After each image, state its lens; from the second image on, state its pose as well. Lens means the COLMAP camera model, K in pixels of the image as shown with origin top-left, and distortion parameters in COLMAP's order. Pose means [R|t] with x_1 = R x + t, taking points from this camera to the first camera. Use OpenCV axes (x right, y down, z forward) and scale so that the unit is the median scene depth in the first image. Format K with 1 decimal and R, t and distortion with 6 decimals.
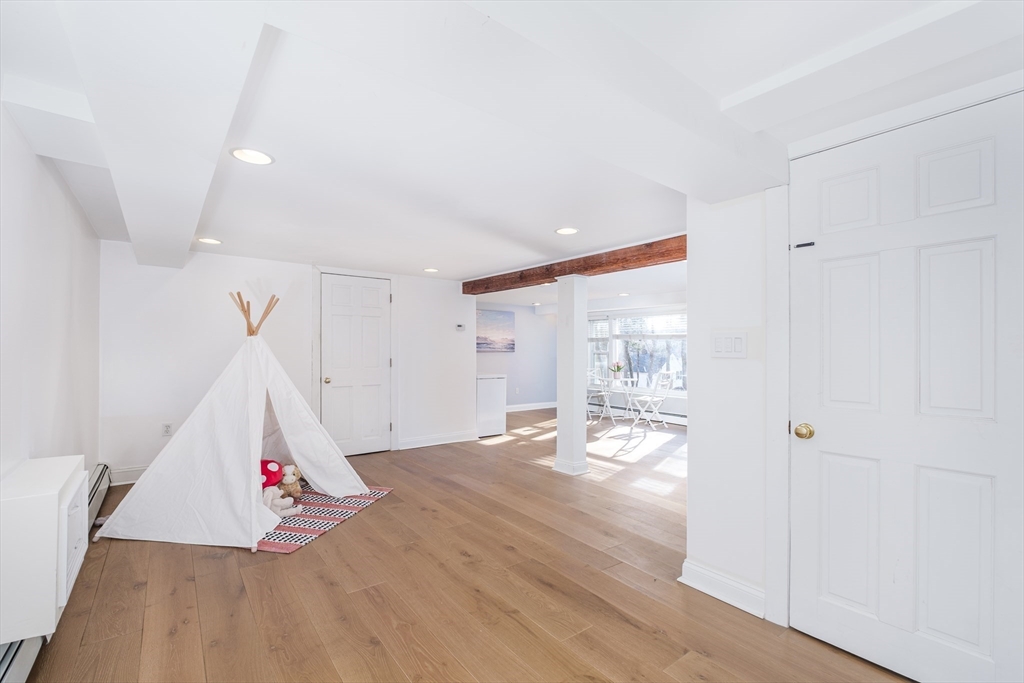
lens RADIAL K [[448.9, 0, 517.4], [0, 448.9, 346.1], [0, 0, 1]] dist [0.002422, -0.004735]
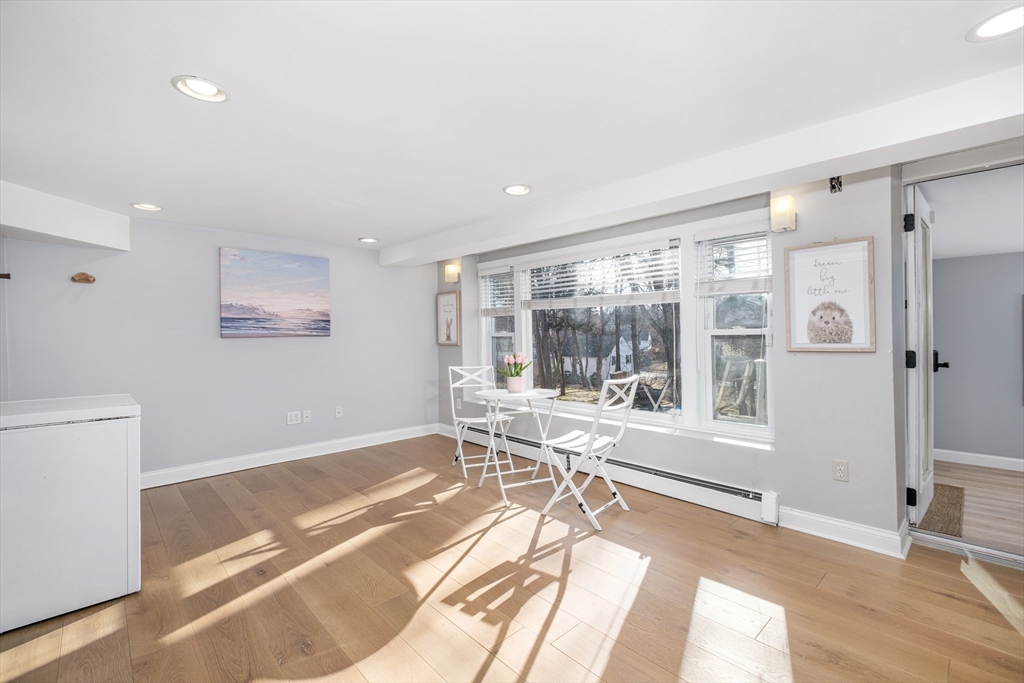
lens RADIAL K [[443.4, 0, 508.1], [0, 443.4, 336.6], [0, 0, 1]] dist [-0.001159, -0.000035]
pose [[0.996450, -0.016759, 0.082506, 0.159369], [0.015869, 0.999809, 0.011432, 0.011348], [-0.082682, -0.010082, 0.996525, 0.496516]]
